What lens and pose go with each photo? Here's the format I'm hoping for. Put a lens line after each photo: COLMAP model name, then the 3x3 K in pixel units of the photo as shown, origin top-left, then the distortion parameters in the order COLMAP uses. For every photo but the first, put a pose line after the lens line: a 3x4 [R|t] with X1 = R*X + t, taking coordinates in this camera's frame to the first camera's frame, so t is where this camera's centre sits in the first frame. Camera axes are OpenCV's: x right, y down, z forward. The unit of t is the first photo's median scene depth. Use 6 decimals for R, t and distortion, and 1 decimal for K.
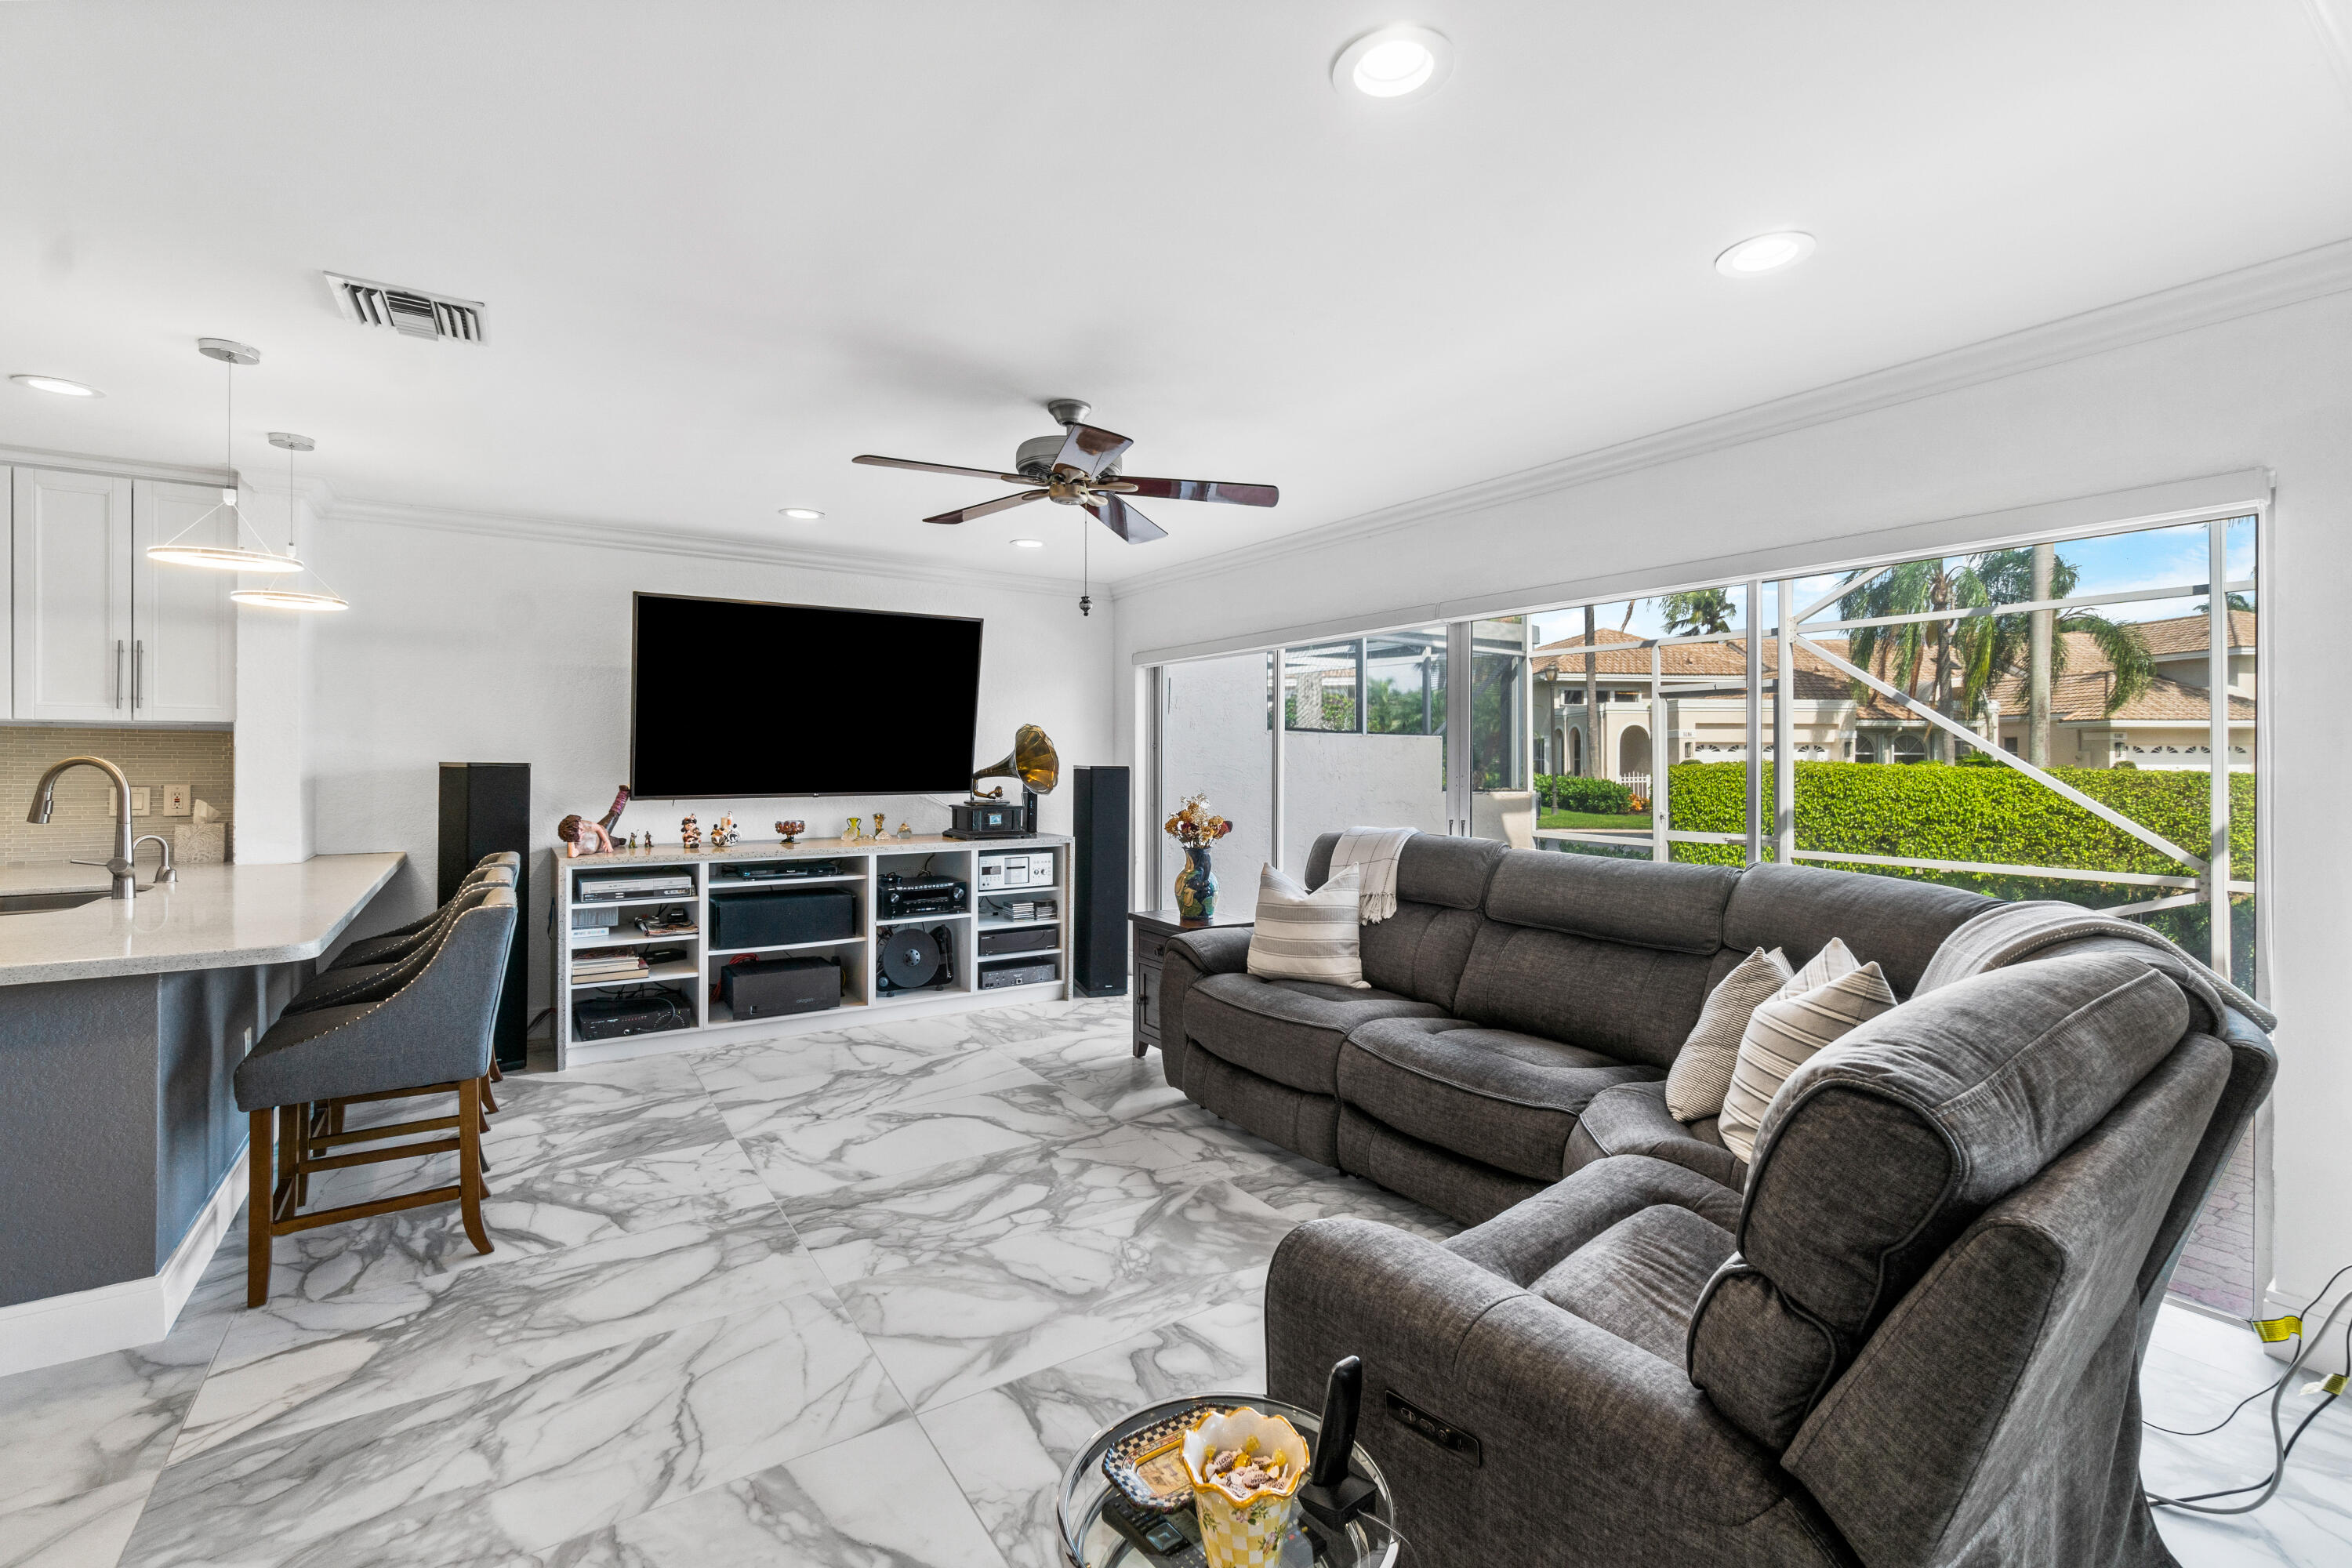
lens RADIAL K [[1023.5, 0, 1169.9], [0, 1023.5, 756.0], [0, 0, 1]] dist [-0.002189, -0.000201]
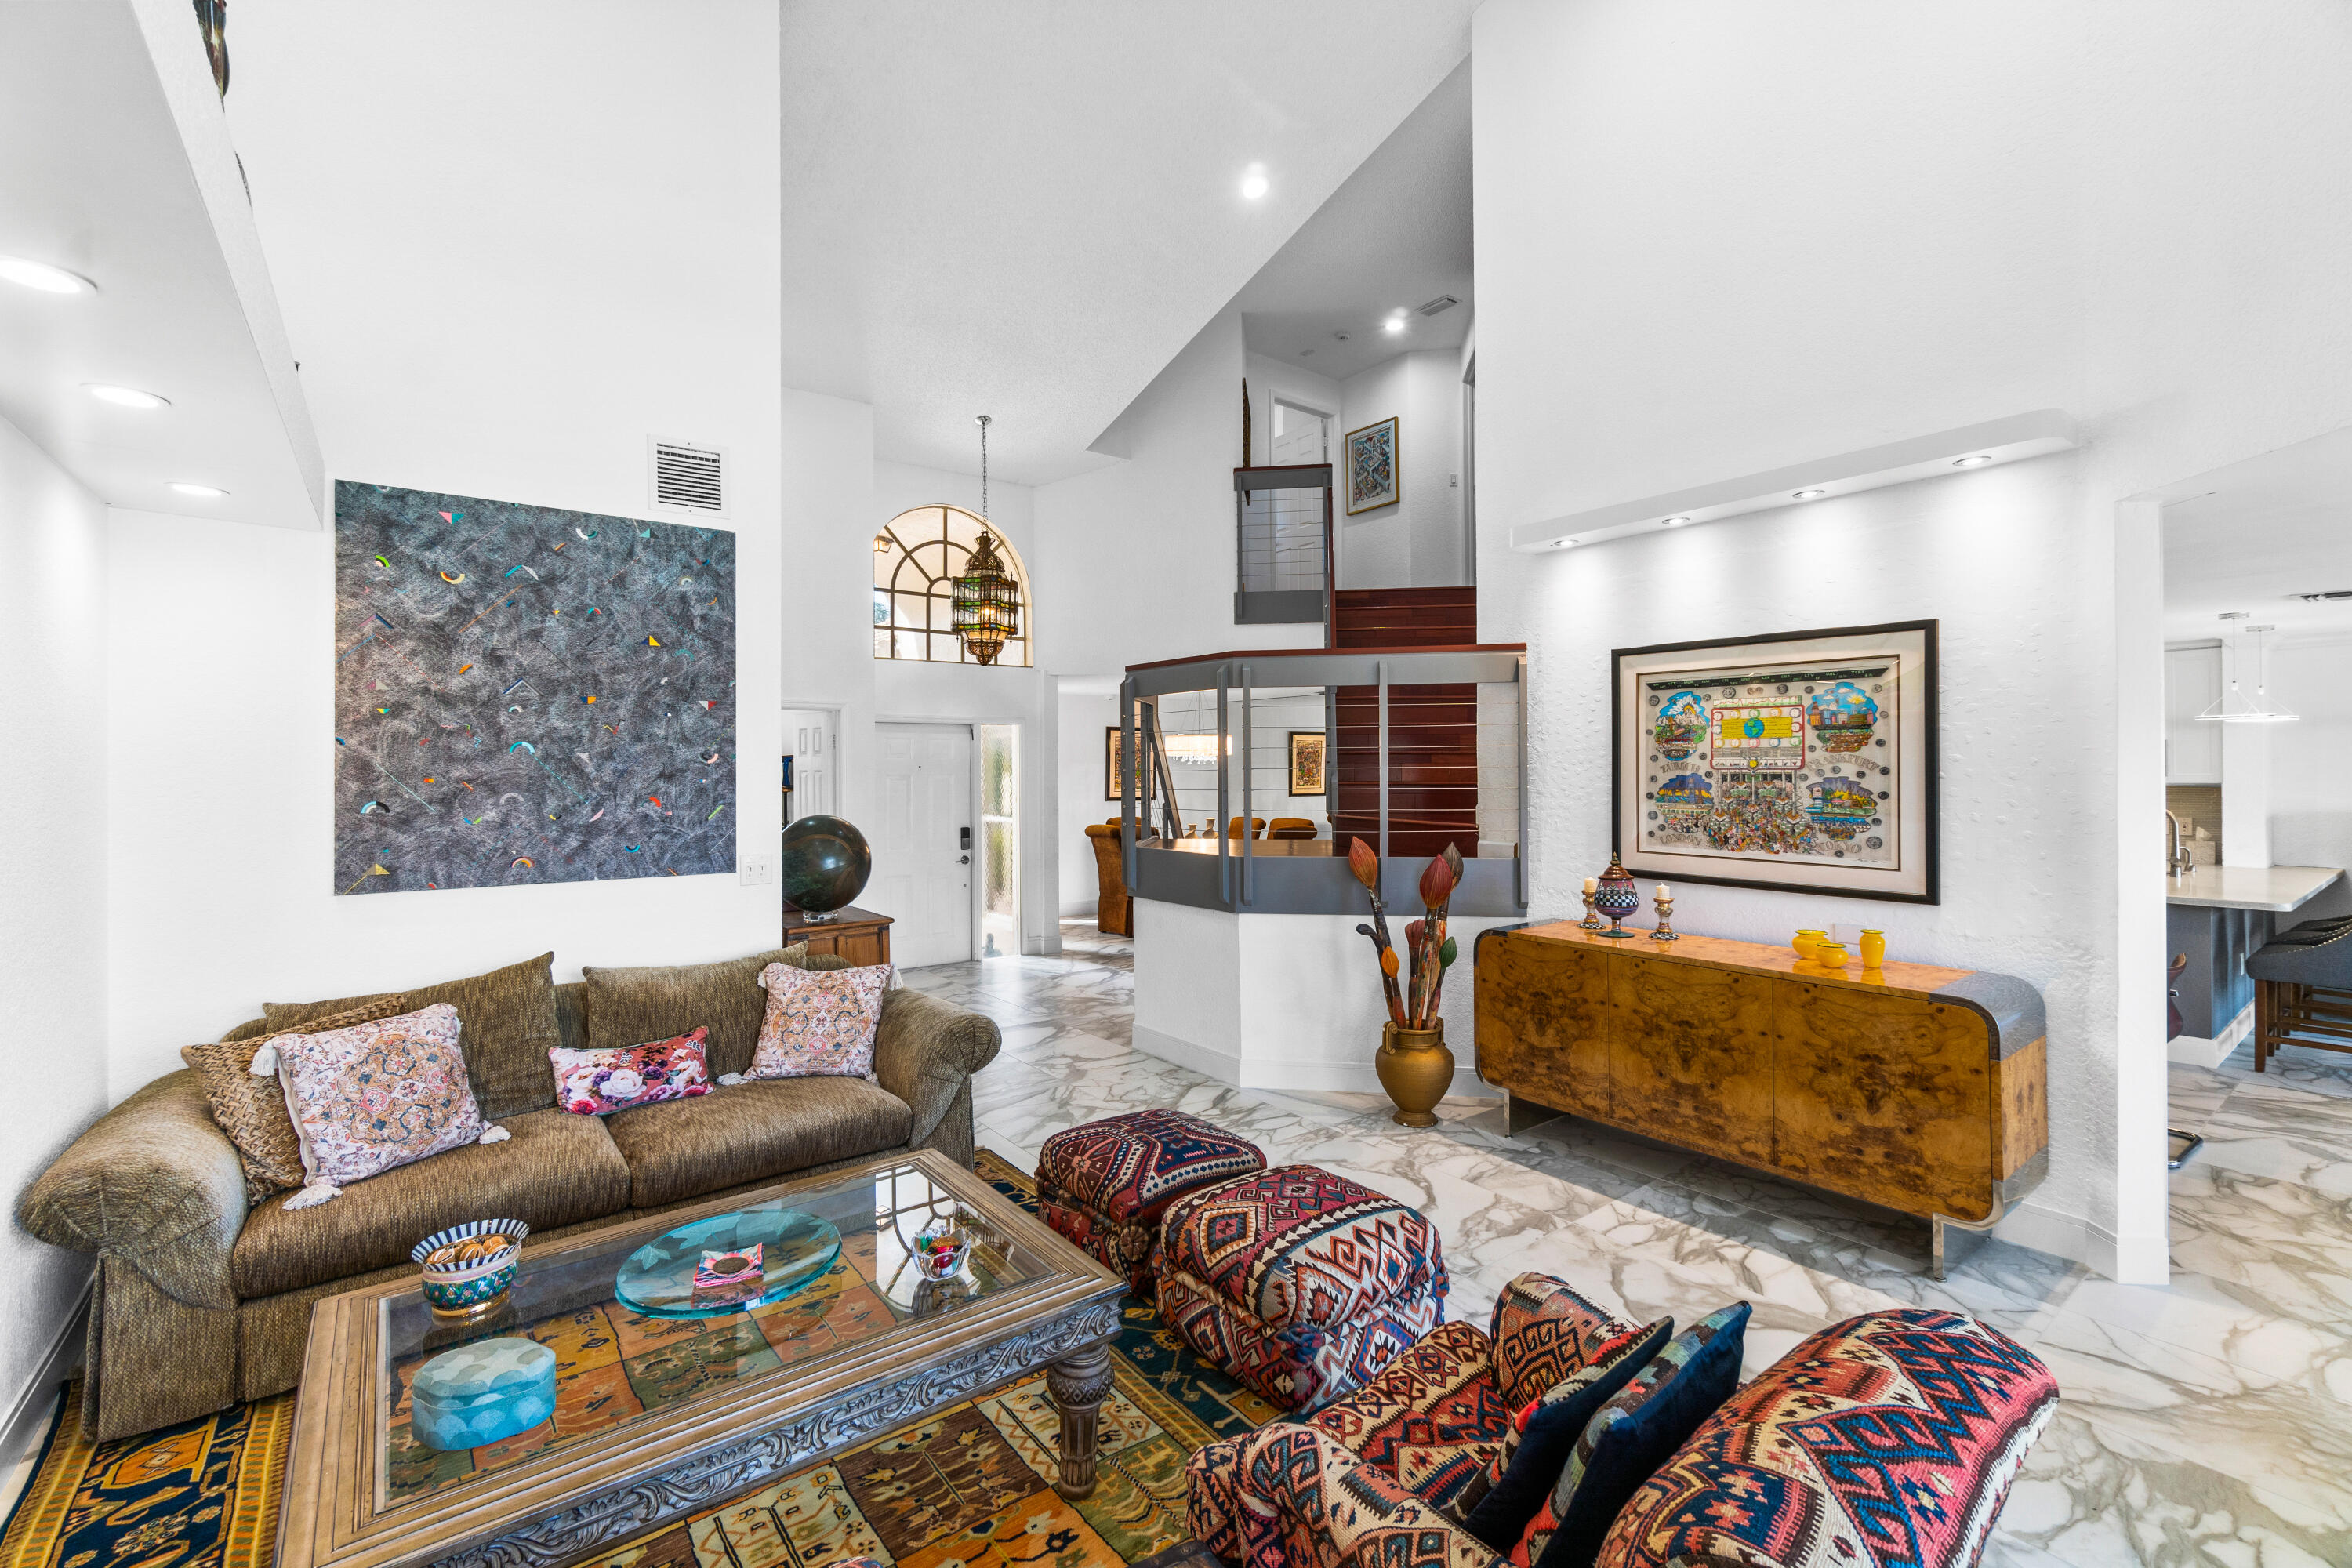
lens RADIAL K [[1013.8, 0, 1176.0], [0, 1013.8, 784.0], [0, 0, 1]] dist [-0.002842, -0.000044]
pose [[0.072250, -0.002046, -0.997384, 0.648771], [0.009386, 0.999955, -0.001372, -0.045101], [0.997342, -0.009262, 0.072266, -0.873587]]
